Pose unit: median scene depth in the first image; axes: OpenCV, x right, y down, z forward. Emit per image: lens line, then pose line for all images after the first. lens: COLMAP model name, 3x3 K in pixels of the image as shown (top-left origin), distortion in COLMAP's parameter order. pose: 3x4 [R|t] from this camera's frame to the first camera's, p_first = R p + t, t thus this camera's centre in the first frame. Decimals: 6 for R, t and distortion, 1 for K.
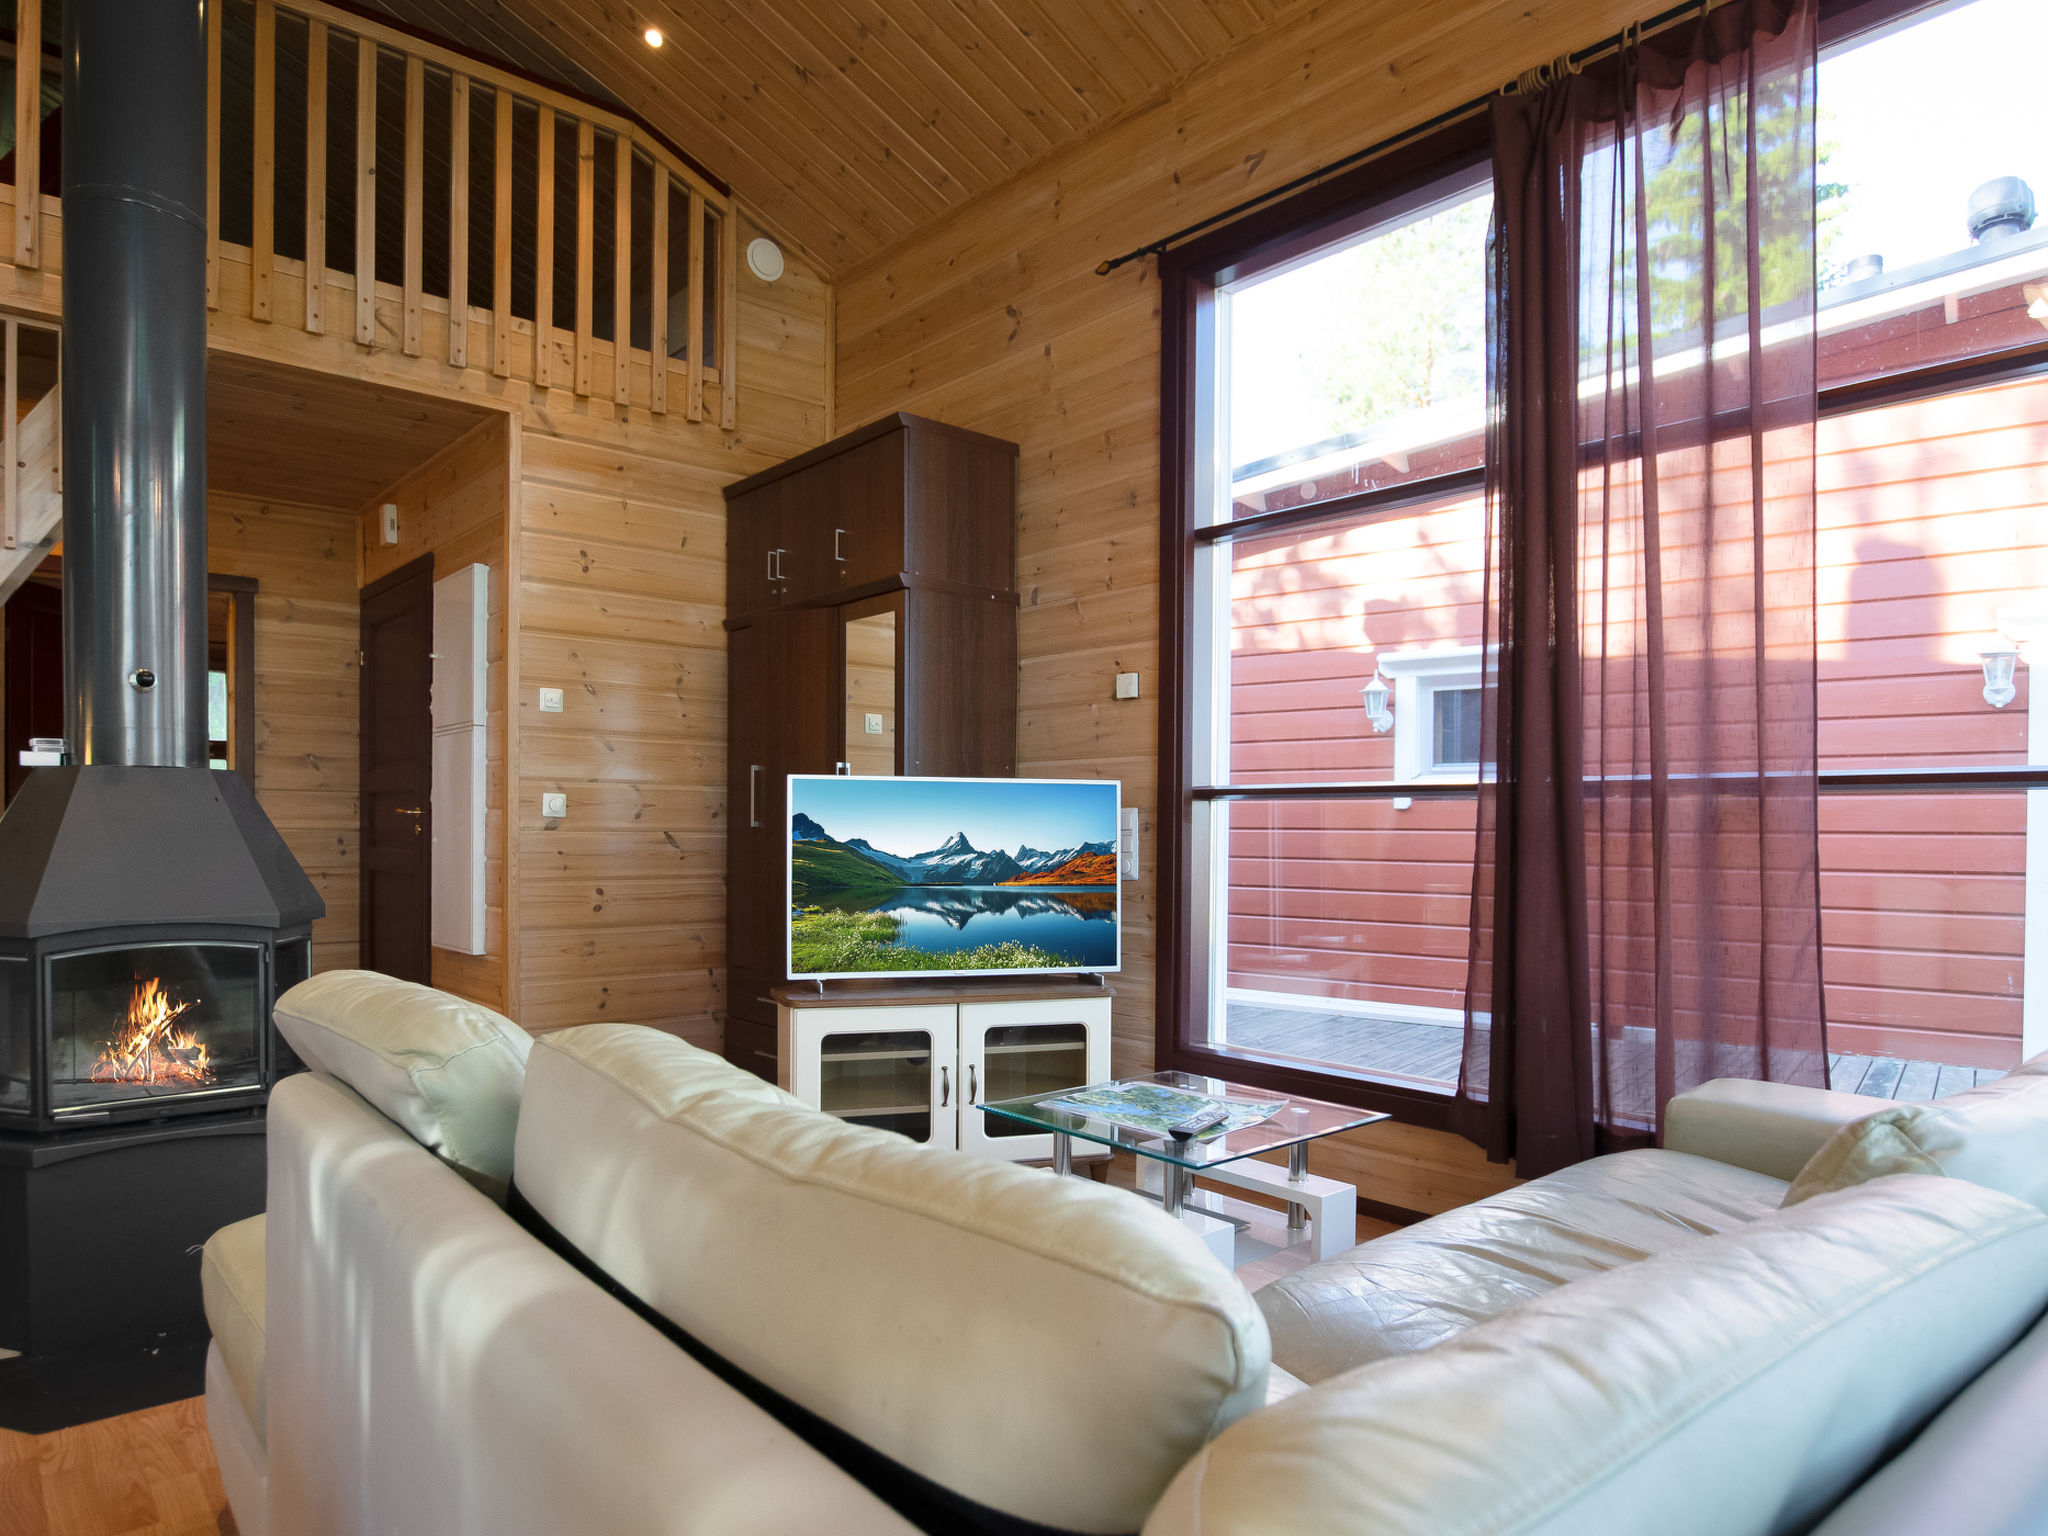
lens RADIAL K [[1249.5, 0, 1015.8], [0, 1249.5, 846.9], [0, 0, 1]] dist [-0.029382, 0.008114]
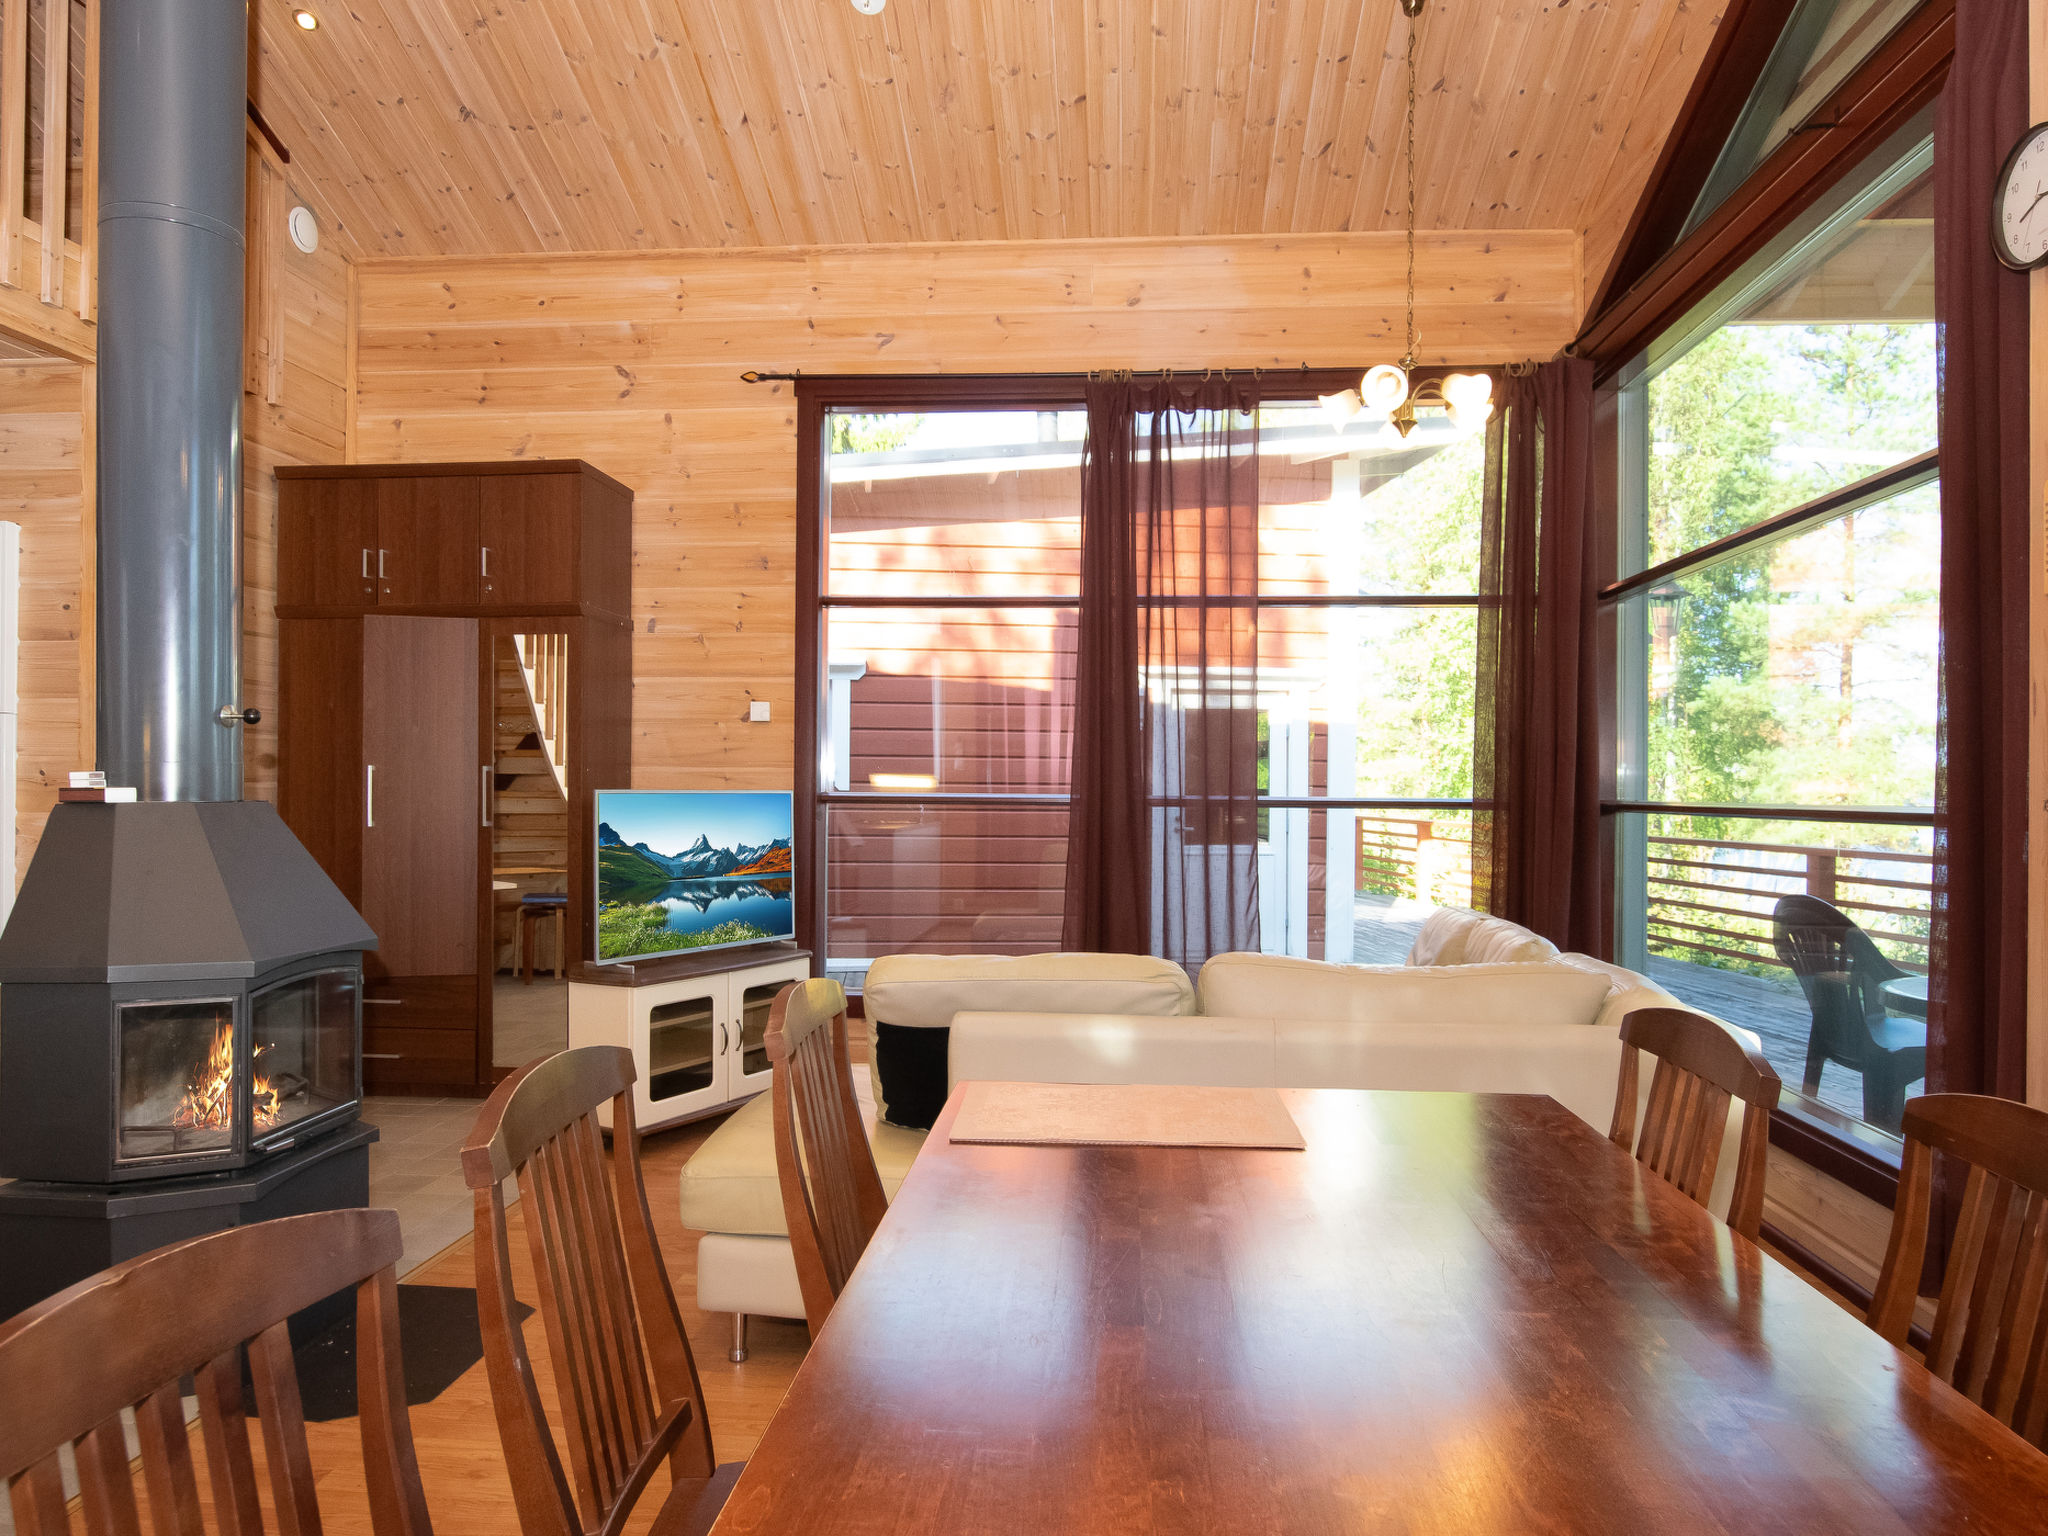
lens RADIAL K [[1316.5, 0, 1022.7], [0, 1316.5, 790.7], [0, 0, 1]] dist [-0.024641, 0.012259]
pose [[0.716424, -0.004396, 0.697651, -0.614502], [0.008458, 0.999961, -0.002384, -0.041655], [-0.697614, 0.007608, 0.716434, -0.124295]]
